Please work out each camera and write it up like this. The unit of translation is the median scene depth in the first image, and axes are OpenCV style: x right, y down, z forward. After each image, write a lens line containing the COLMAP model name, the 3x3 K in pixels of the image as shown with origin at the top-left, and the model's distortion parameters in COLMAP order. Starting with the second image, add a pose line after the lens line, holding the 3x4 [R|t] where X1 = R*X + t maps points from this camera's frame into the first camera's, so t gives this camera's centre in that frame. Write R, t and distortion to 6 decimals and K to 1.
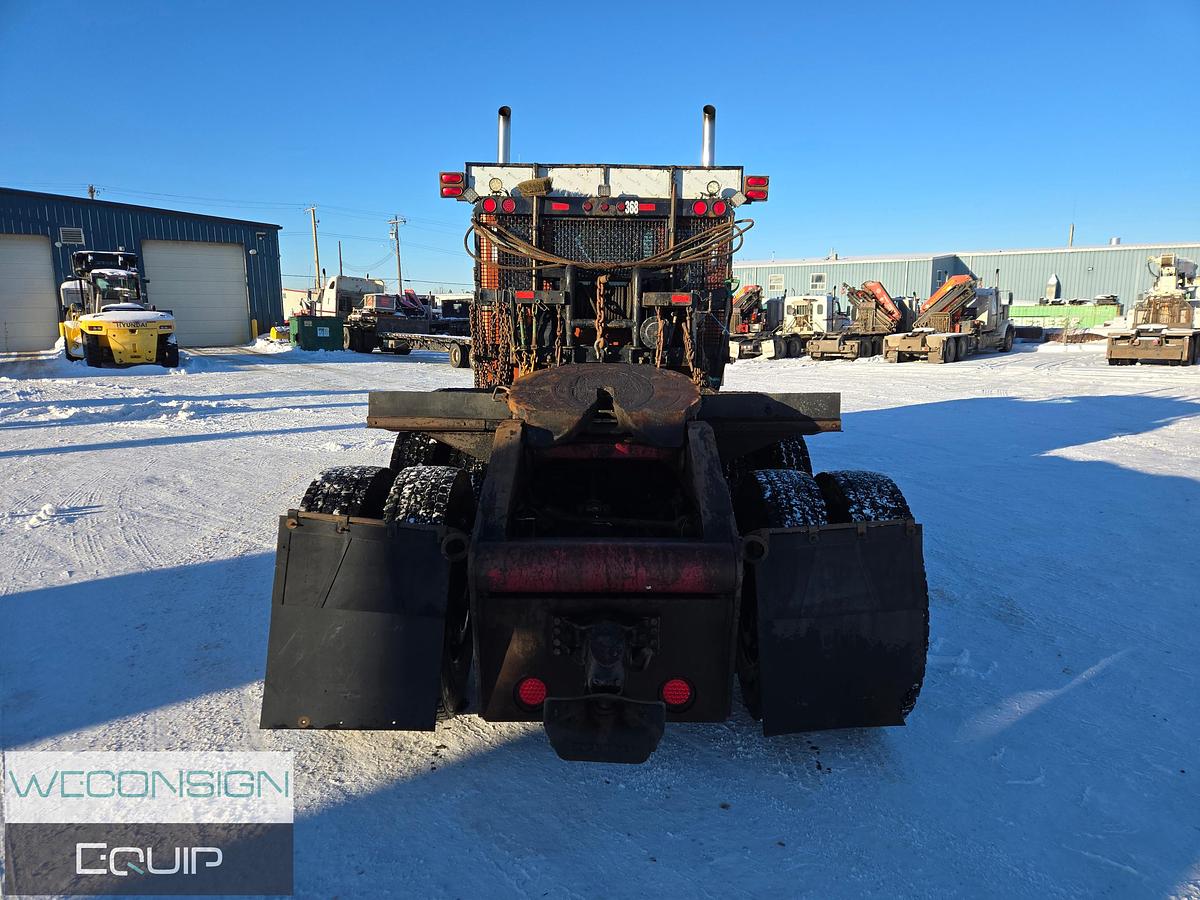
lens RADIAL K [[804.1, 0, 598.8], [0, 804.1, 455.5], [0, 0, 1]] dist [0.056430, -0.021339]
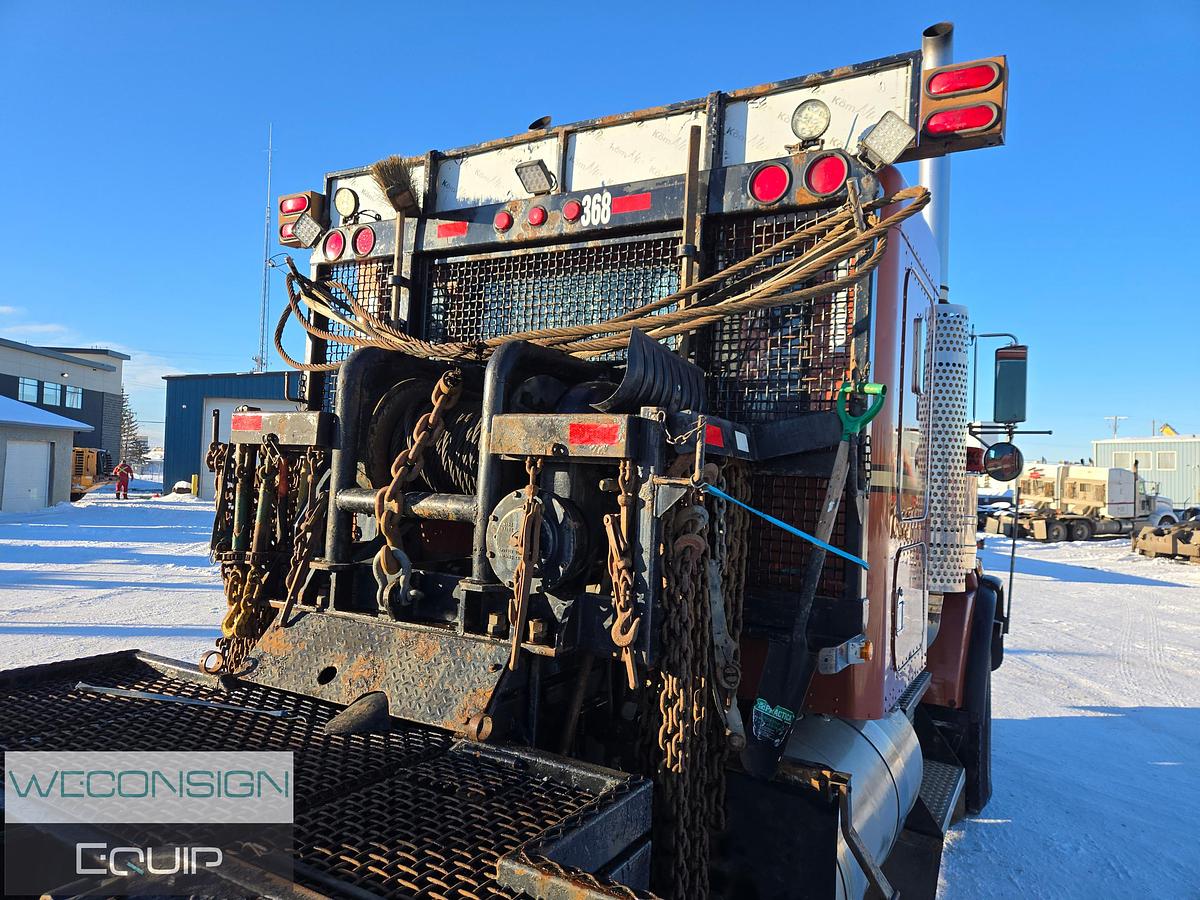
lens RADIAL K [[804.1, 0, 603.7], [0, 804.1, 442.8], [0, 0, 1]] dist [0.056430, -0.021339]
pose [[0.869363, 0.008269, -0.494104, 0.233388], [-0.118427, 0.974211, -0.192065, -0.125289], [0.479773, 0.225489, 0.847922, 0.698548]]
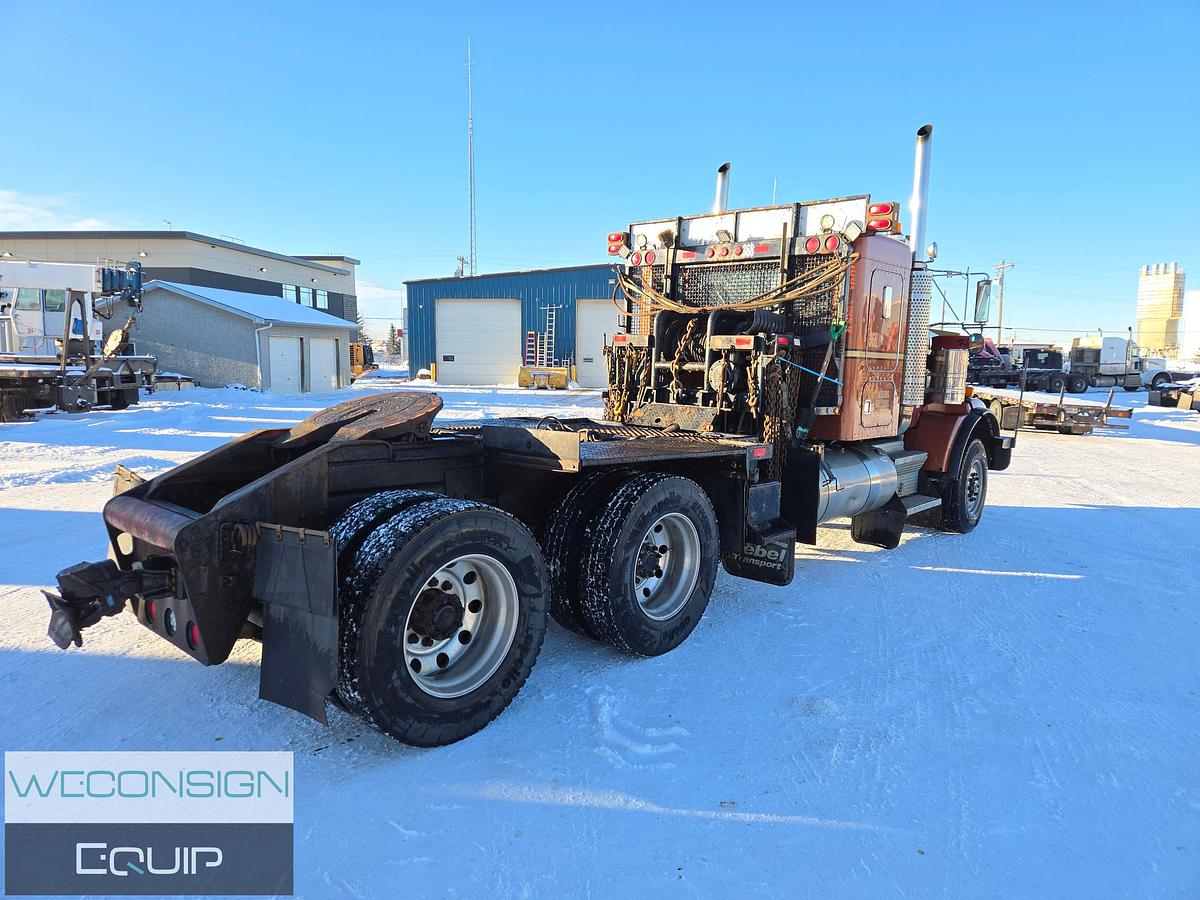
lens RADIAL K [[804.1, 0, 594.4], [0, 804.1, 442.5], [0, 0, 1]] dist [0.056430, -0.021339]
pose [[0.735137, 0.083435, -0.672765, 0.580429], [-0.134380, 0.990640, -0.023982, -0.027596], [0.664466, 0.108036, 0.739468, 0.175830]]
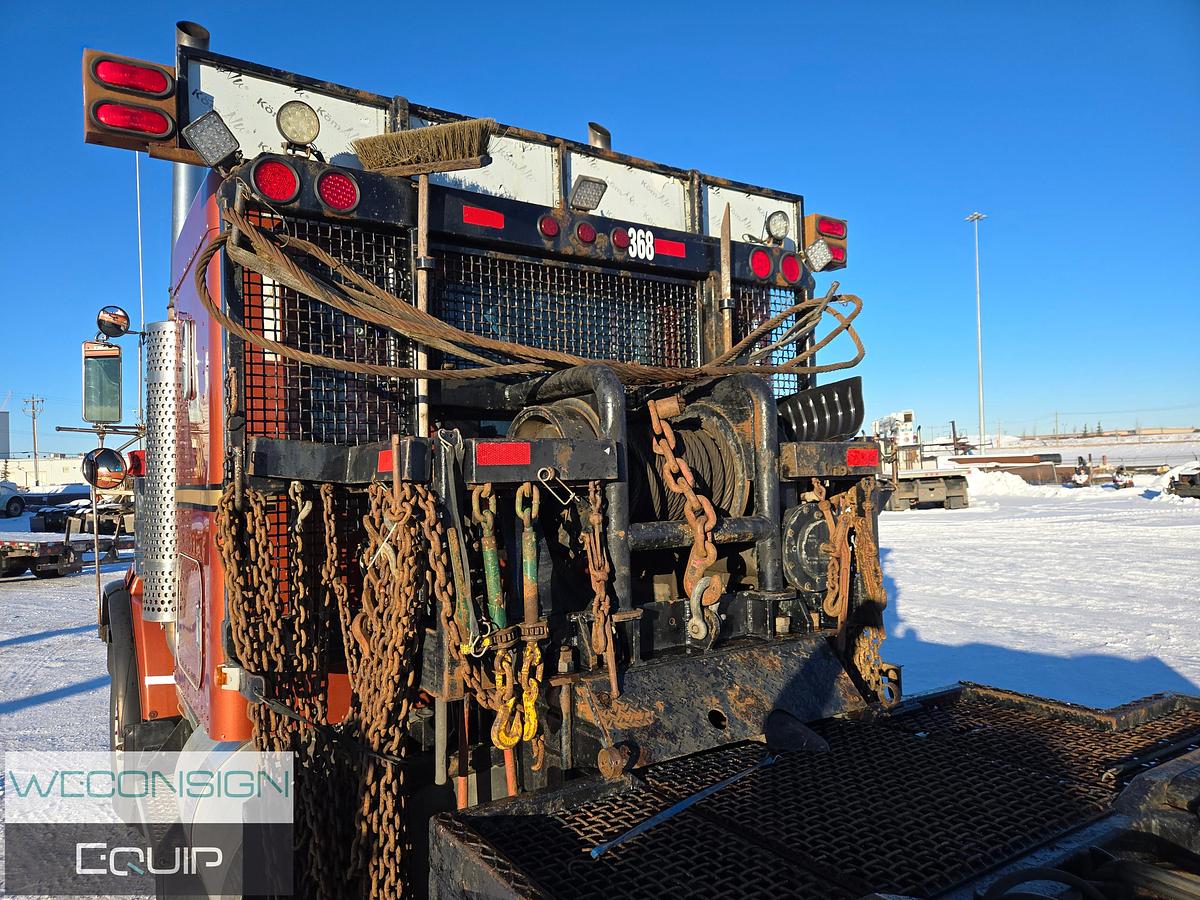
lens RADIAL K [[804.1, 0, 580.3], [0, 804.1, 455.4], [0, 0, 1]] dist [0.056430, -0.021339]
pose [[0.844937, -0.015977, 0.534627, -0.206801], [0.122179, 0.978891, -0.163841, -0.137145], [-0.520724, 0.203756, 0.829054, 0.693552]]
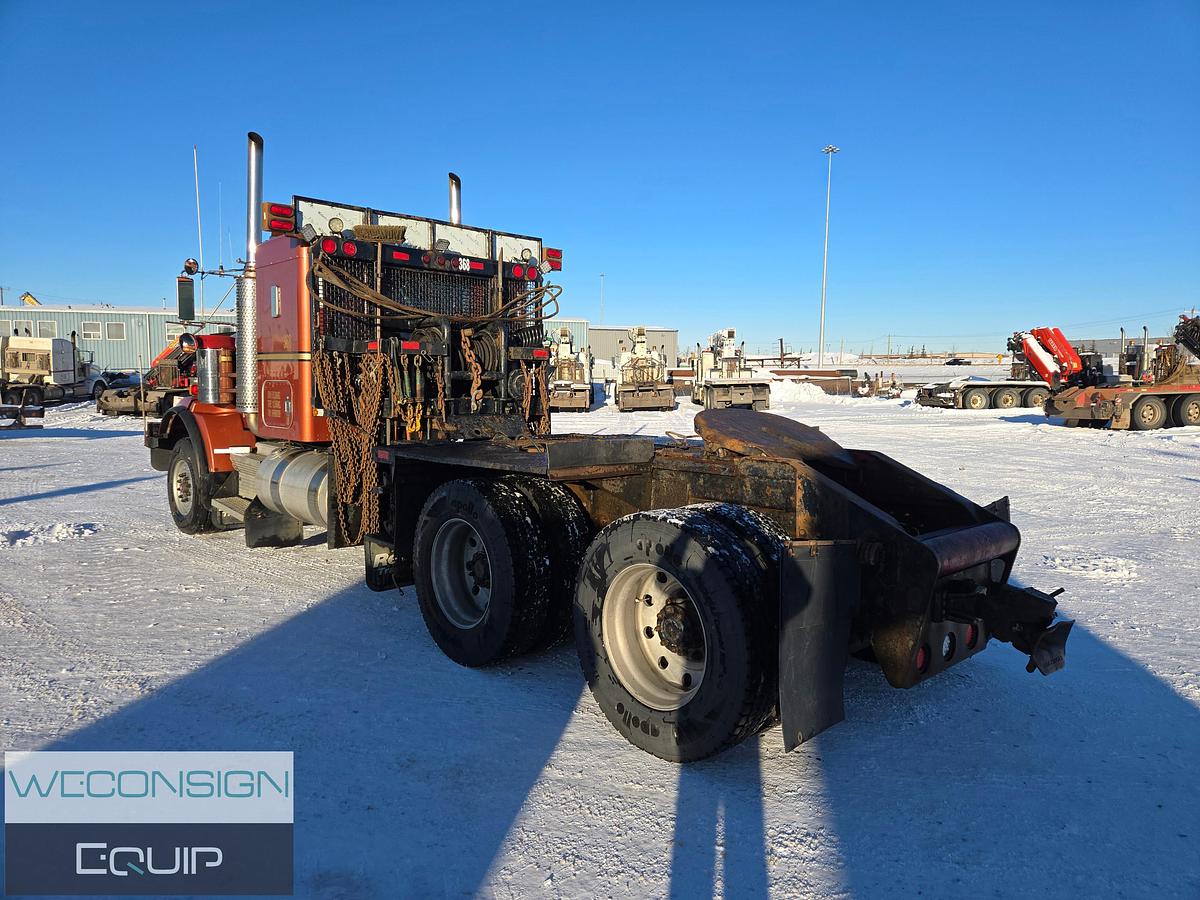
lens RADIAL K [[804.1, 0, 607.4], [0, 804.1, 444.3], [0, 0, 1]] dist [0.056430, -0.021339]
pose [[0.733896, -0.053483, 0.677153, -0.533226], [0.107380, 0.993495, -0.037910, -0.019984], [-0.670720, 0.100535, 0.734865, 0.142751]]
